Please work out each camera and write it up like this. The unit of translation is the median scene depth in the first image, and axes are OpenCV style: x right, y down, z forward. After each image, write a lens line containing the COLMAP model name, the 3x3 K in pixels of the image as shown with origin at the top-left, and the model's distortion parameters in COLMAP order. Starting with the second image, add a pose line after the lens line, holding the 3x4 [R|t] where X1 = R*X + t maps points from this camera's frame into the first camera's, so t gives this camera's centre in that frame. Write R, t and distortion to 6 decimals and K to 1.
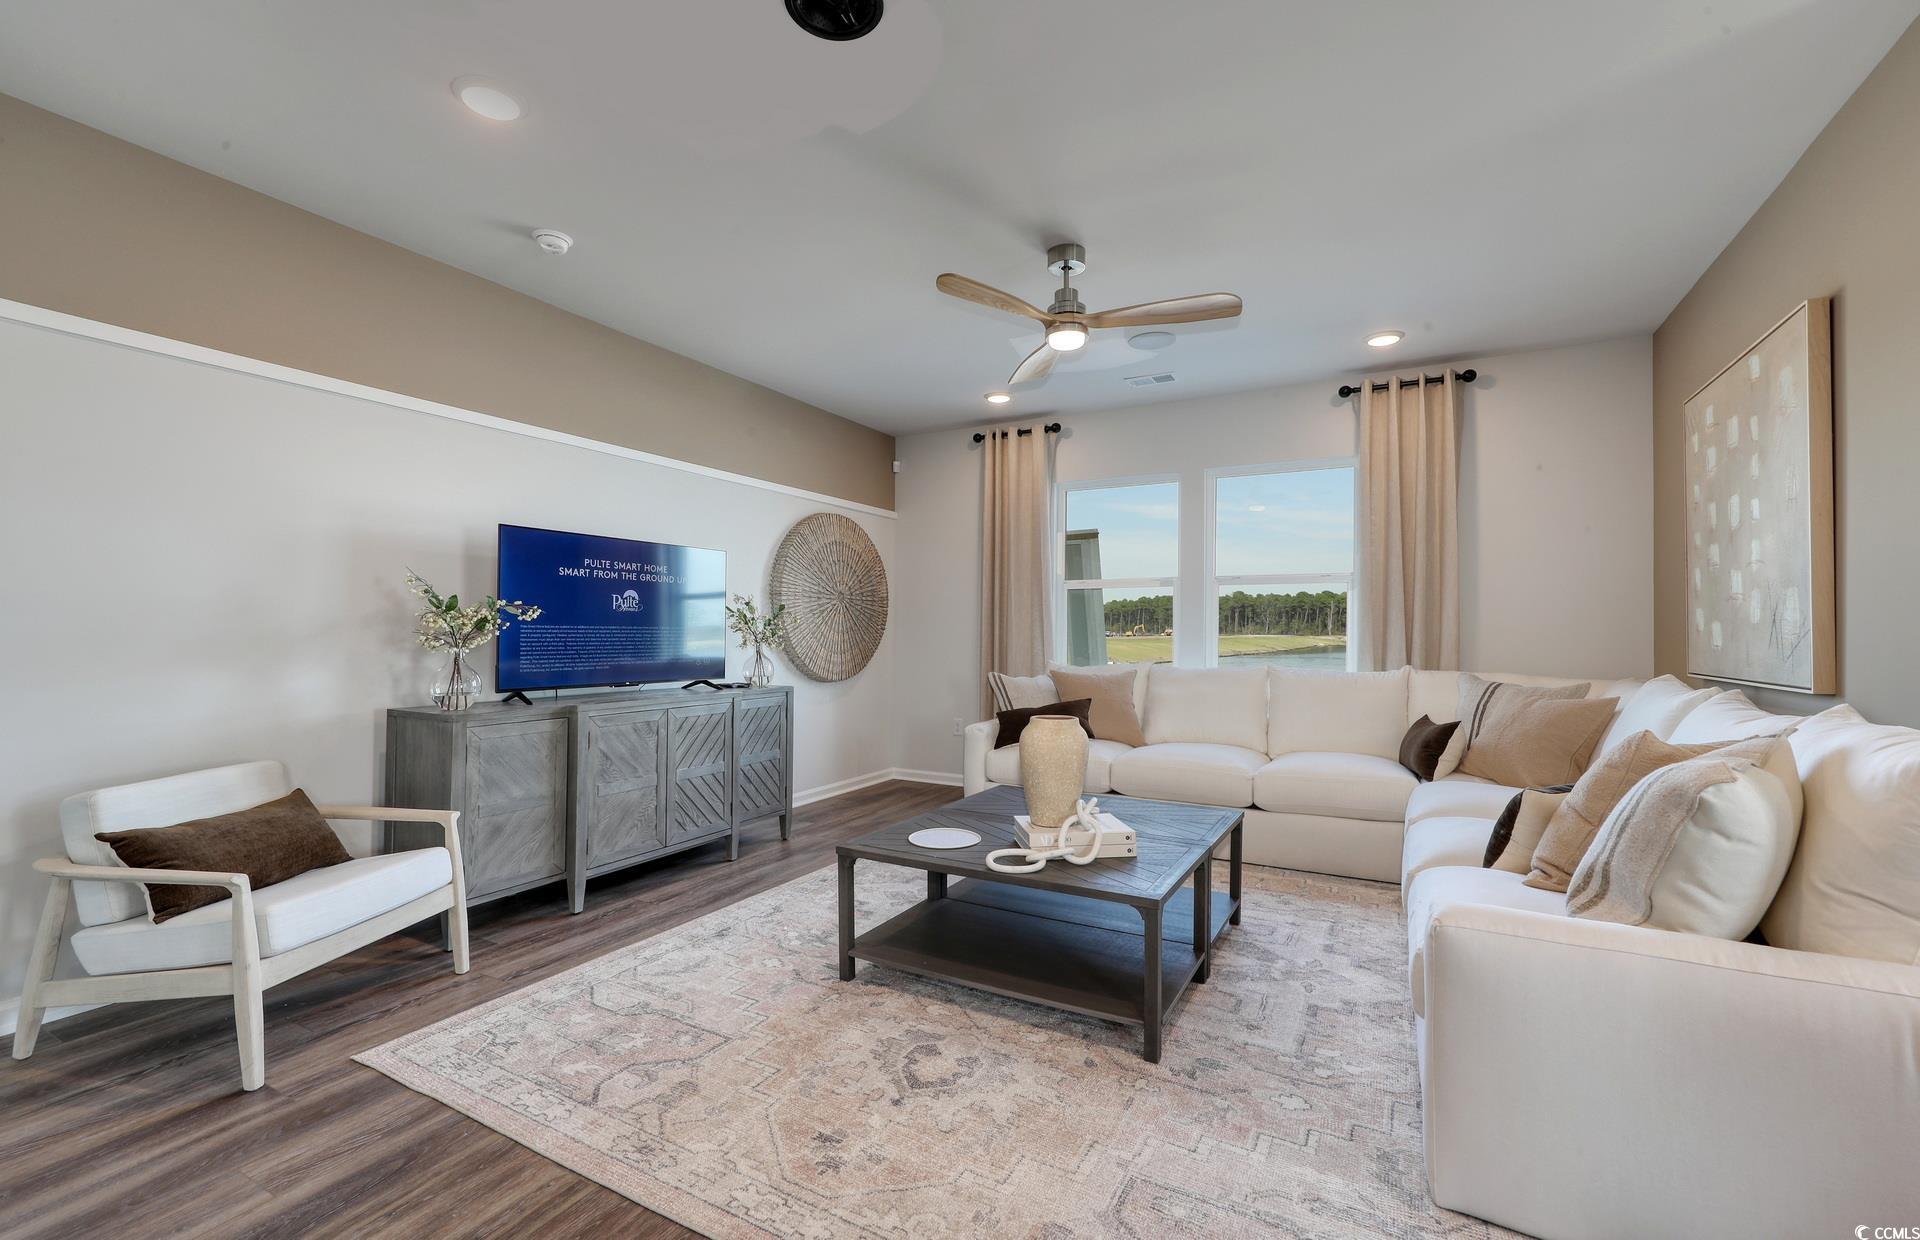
lens RADIAL K [[804.0, 0, 955.5], [0, 804.0, 625.3], [0, 0, 1]] dist [0.000602, -0.000024]
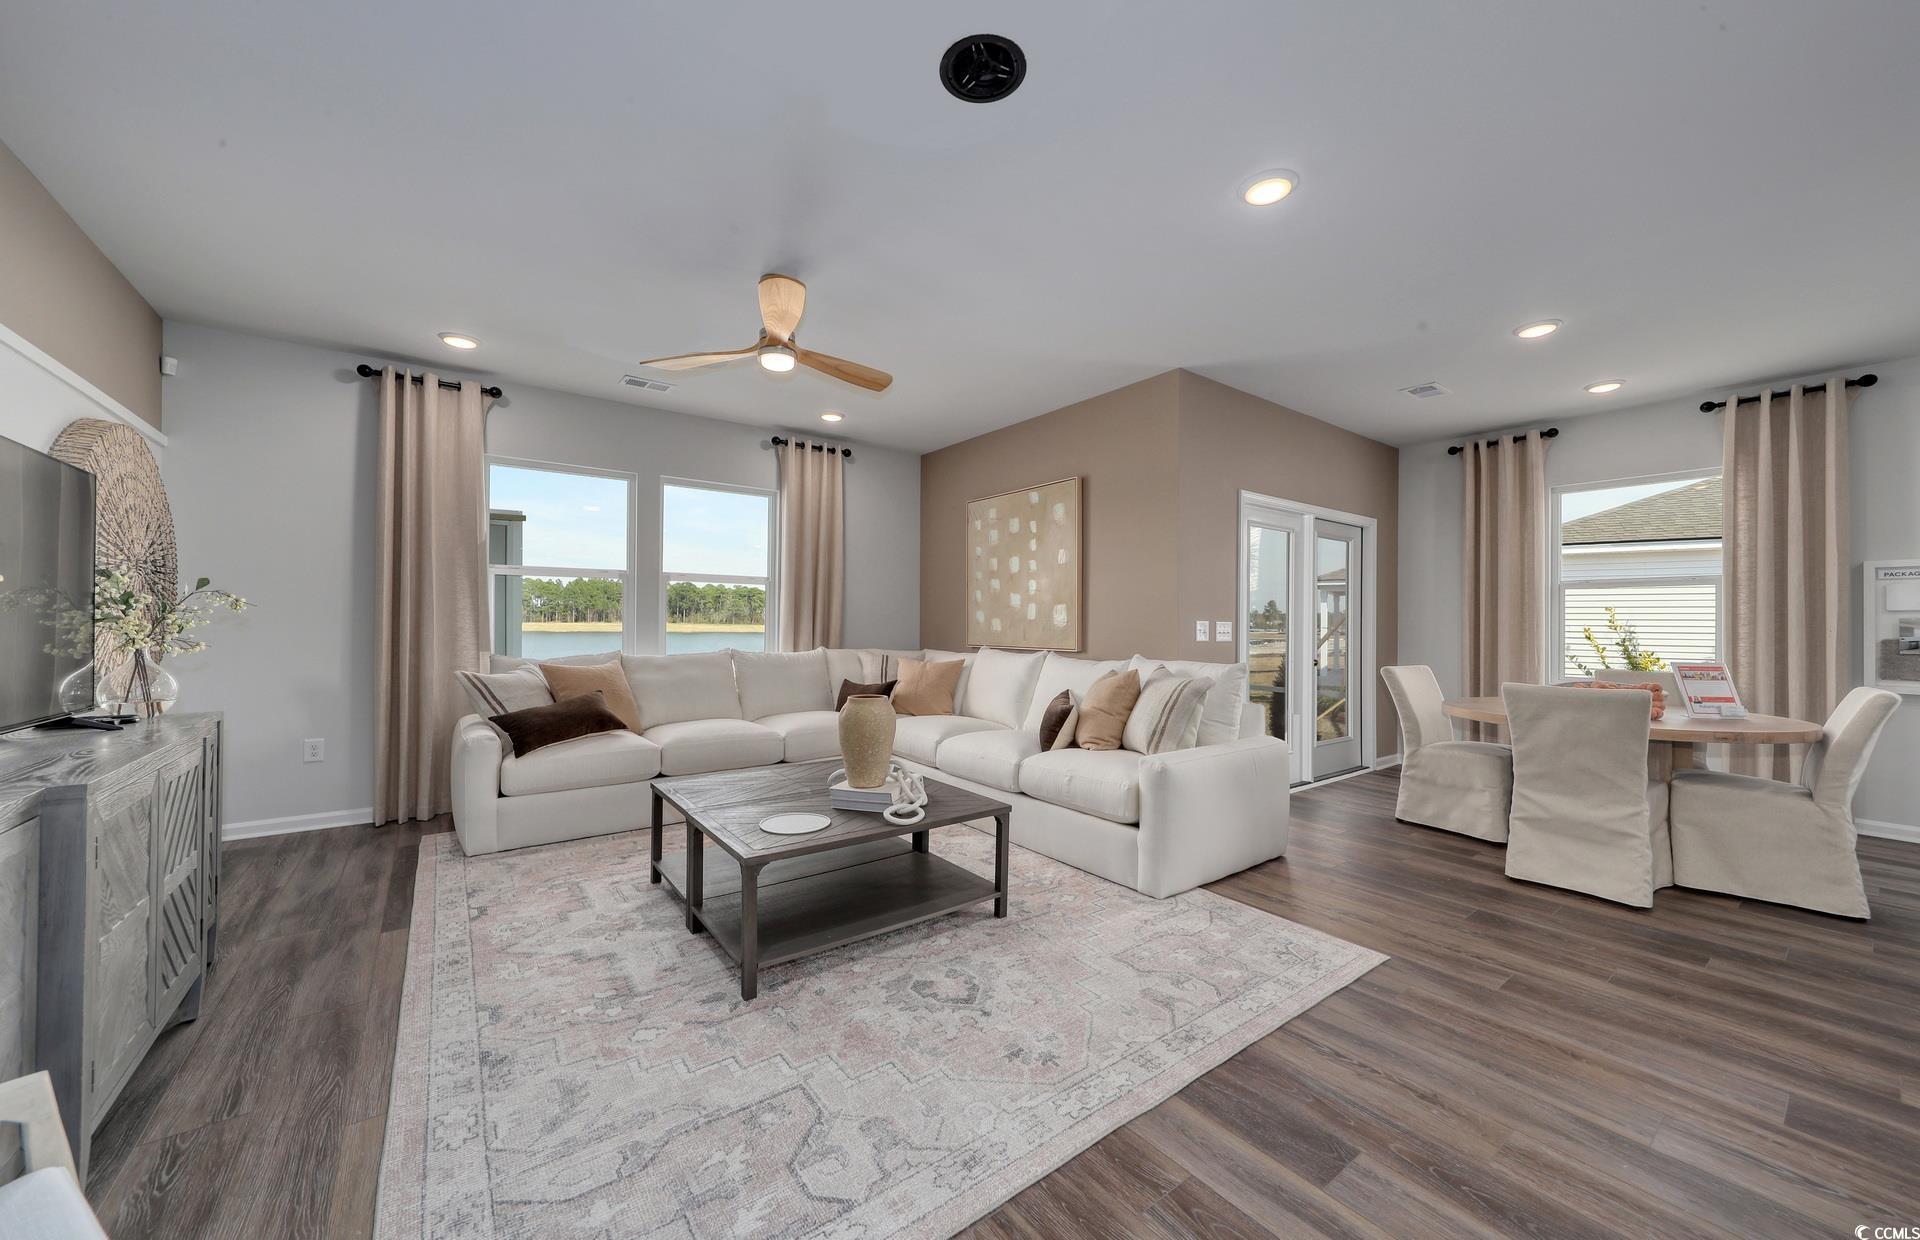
lens RADIAL K [[694.1, 0, 959.3], [0, 694.1, 625.0], [0, 0, 1]] dist [0.000052, -0.000043]
pose [[0.412180, -0.002650, 0.911099, -0.642065], [-0.010977, 0.999909, 0.007874, -0.001231], [-0.911037, -0.013246, 0.412113, 0.376874]]
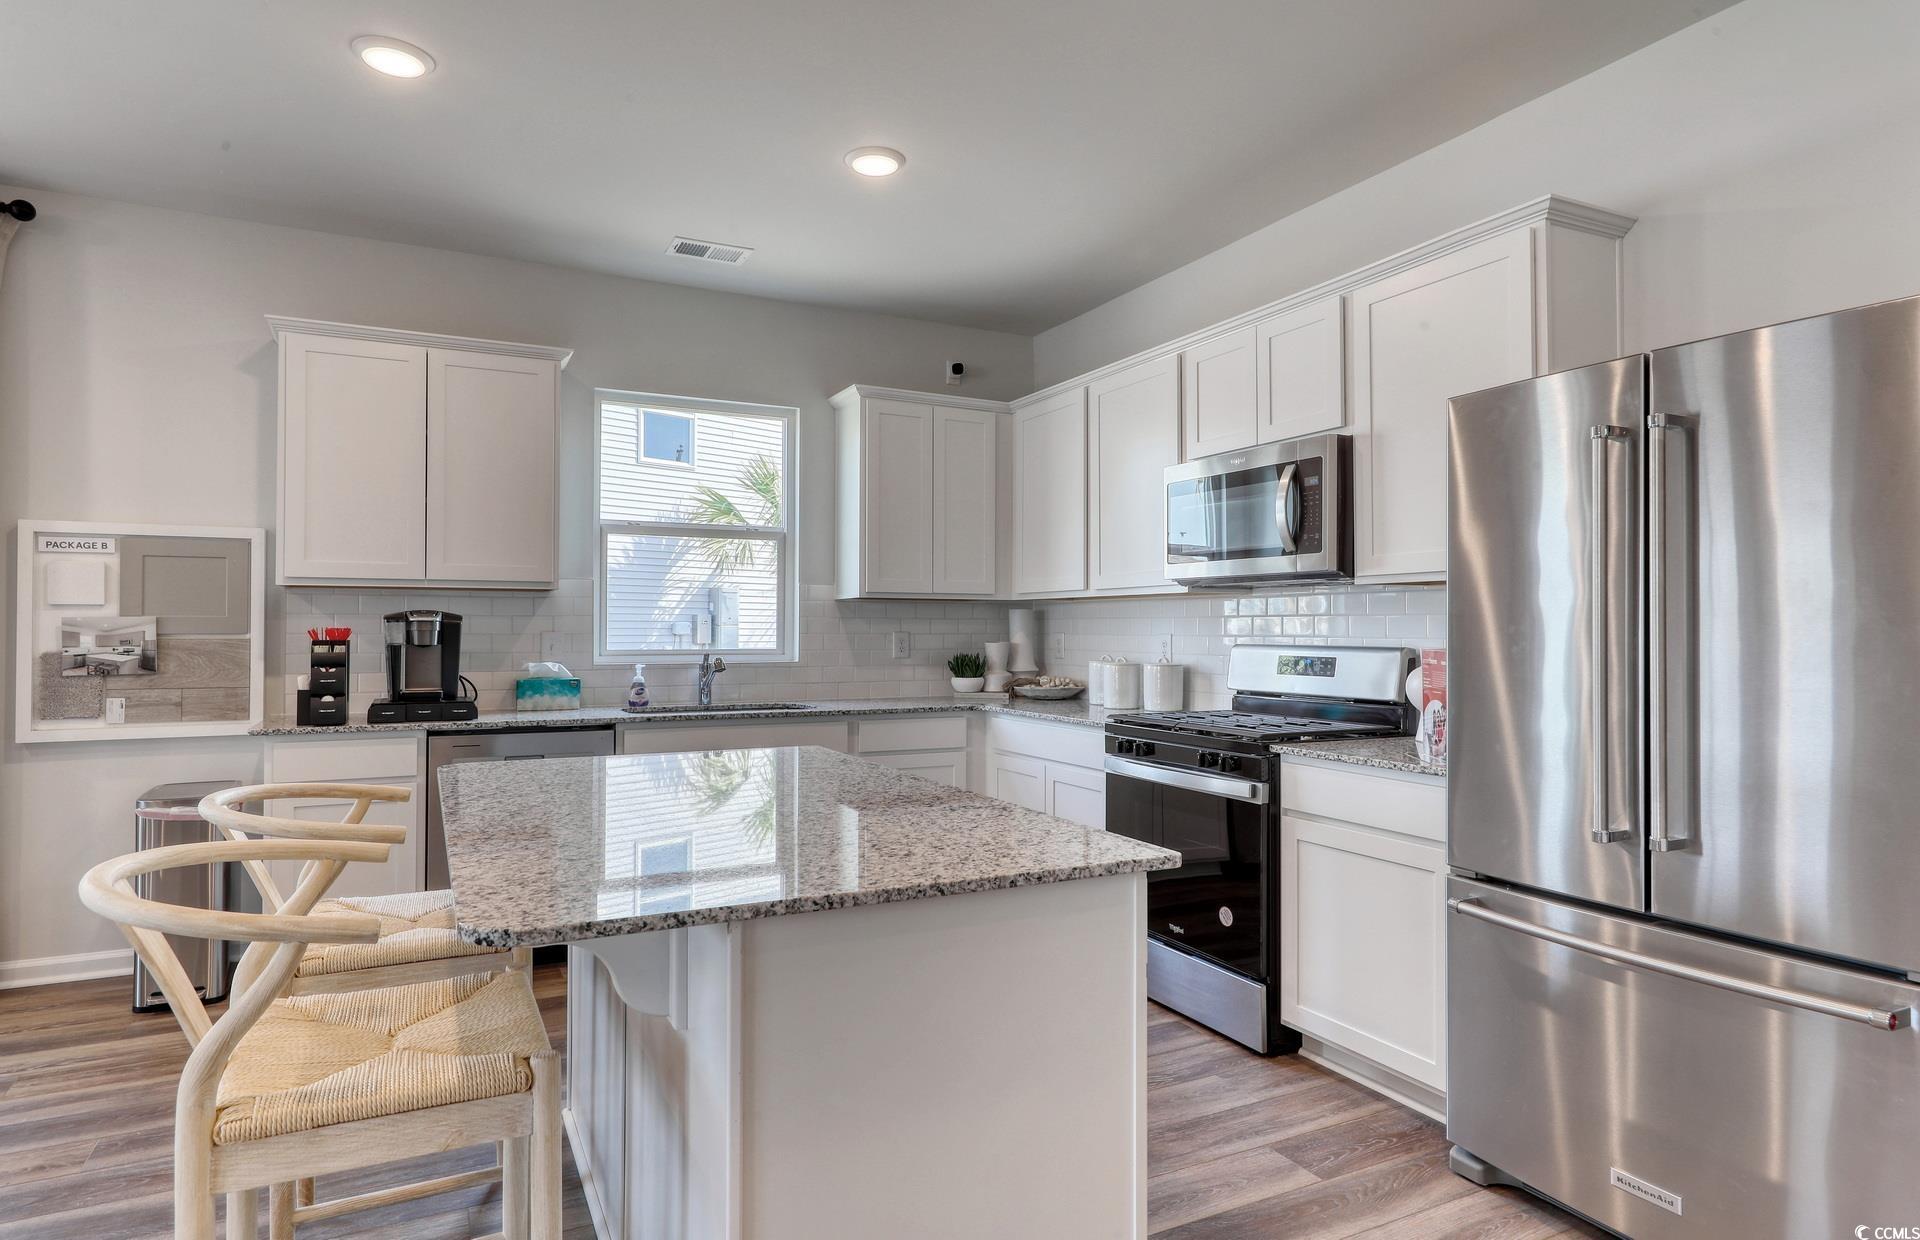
lens RADIAL K [[1067.8, 0, 960.2], [0, 1067.8, 615.0], [0, 0, 1]] dist [0.000714, -0.000319]
pose [[-0.830008, 0.000649, 0.557752, -0.281755], [-0.010226, 0.999814, -0.016381, -0.015274], [-0.557658, -0.019299, -0.829846, -0.210649]]
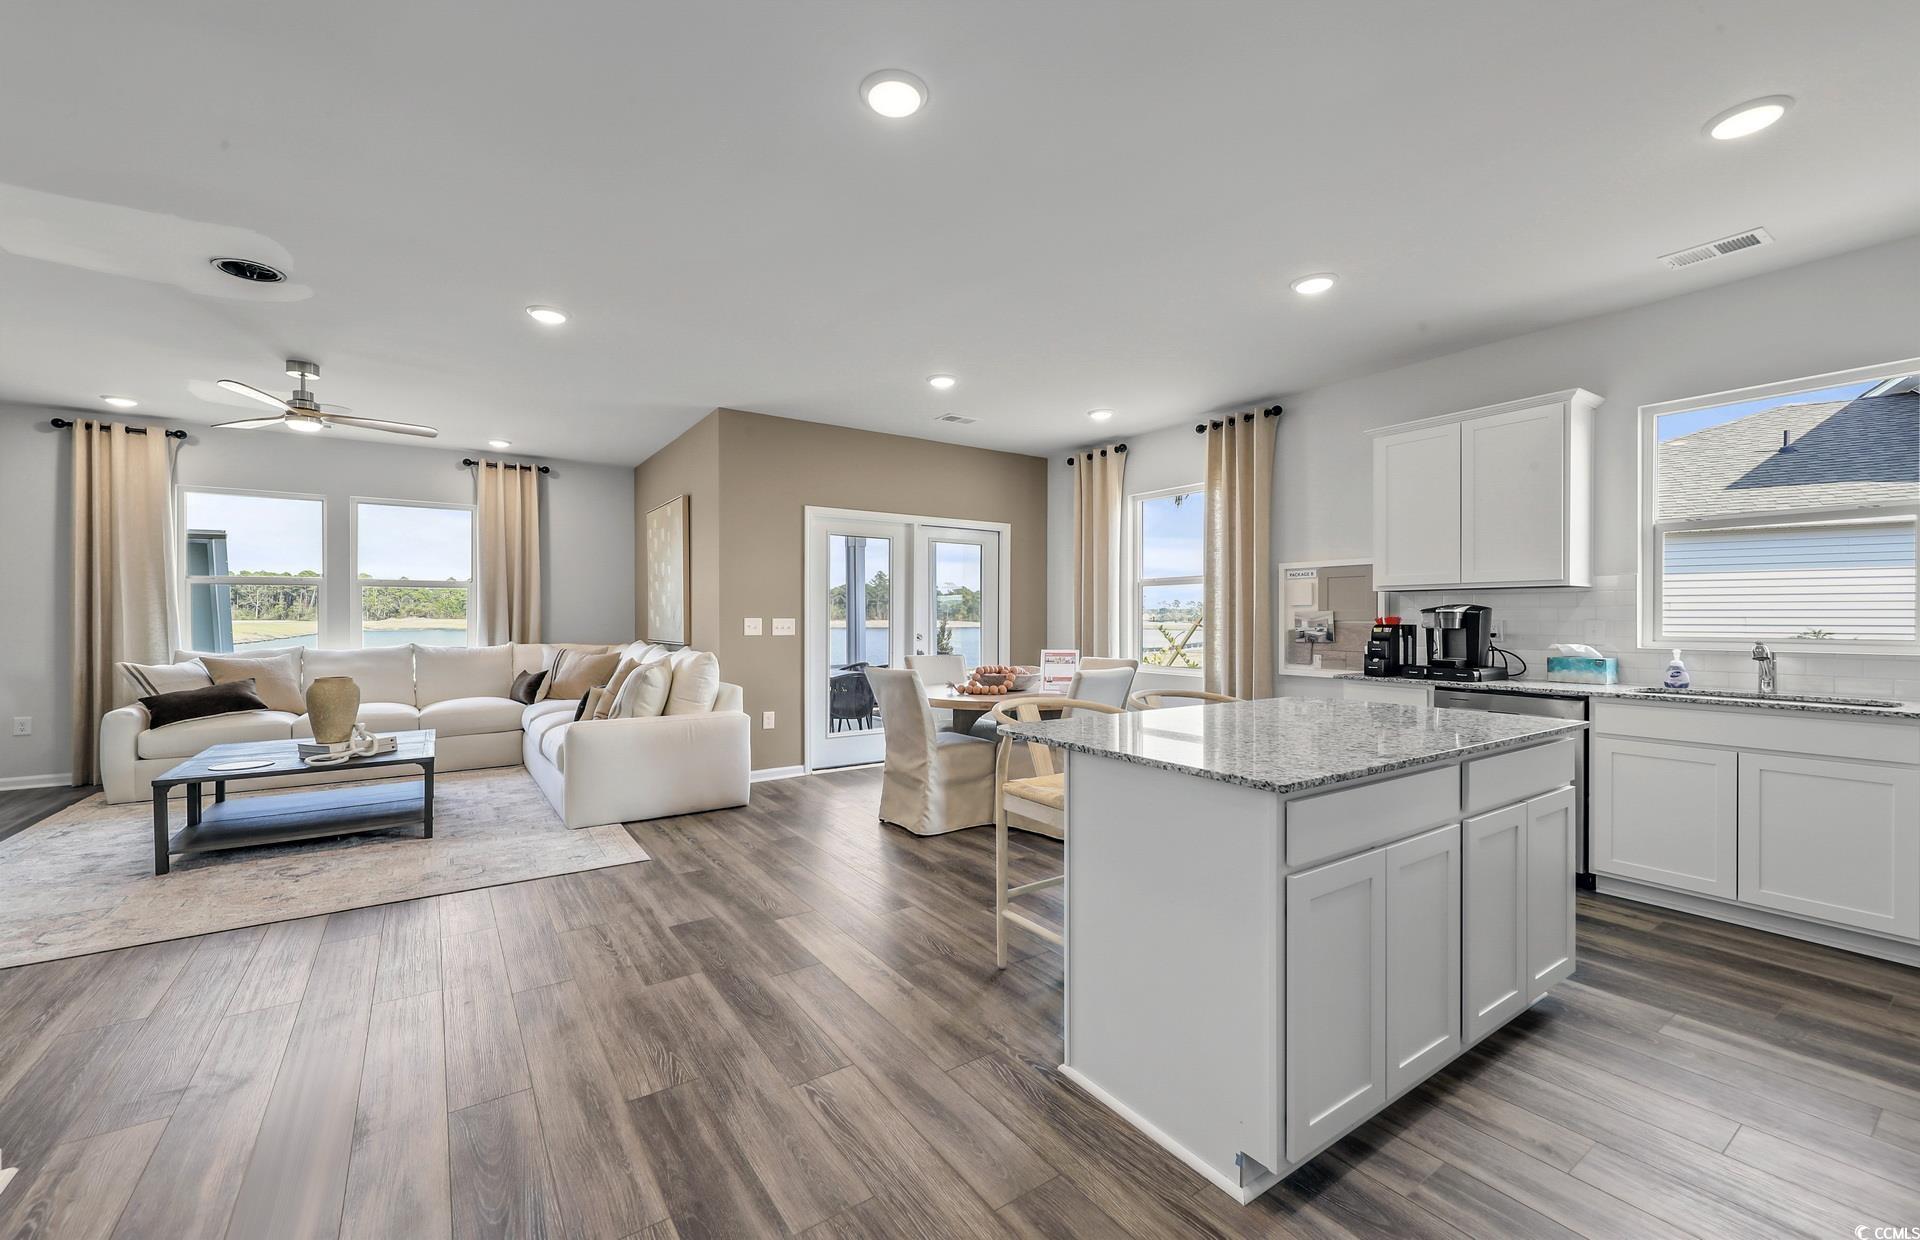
lens RADIAL K [[767.6, 0, 956.5], [0, 767.6, 622.8], [0, 0, 1]] dist [0.003309, 0.000149]
pose [[0.446284, -0.011186, 0.894821, -0.598633], [-0.003663, 0.999891, 0.014326, -0.019461], [-0.894884, -0.009671, 0.446194, -0.701893]]
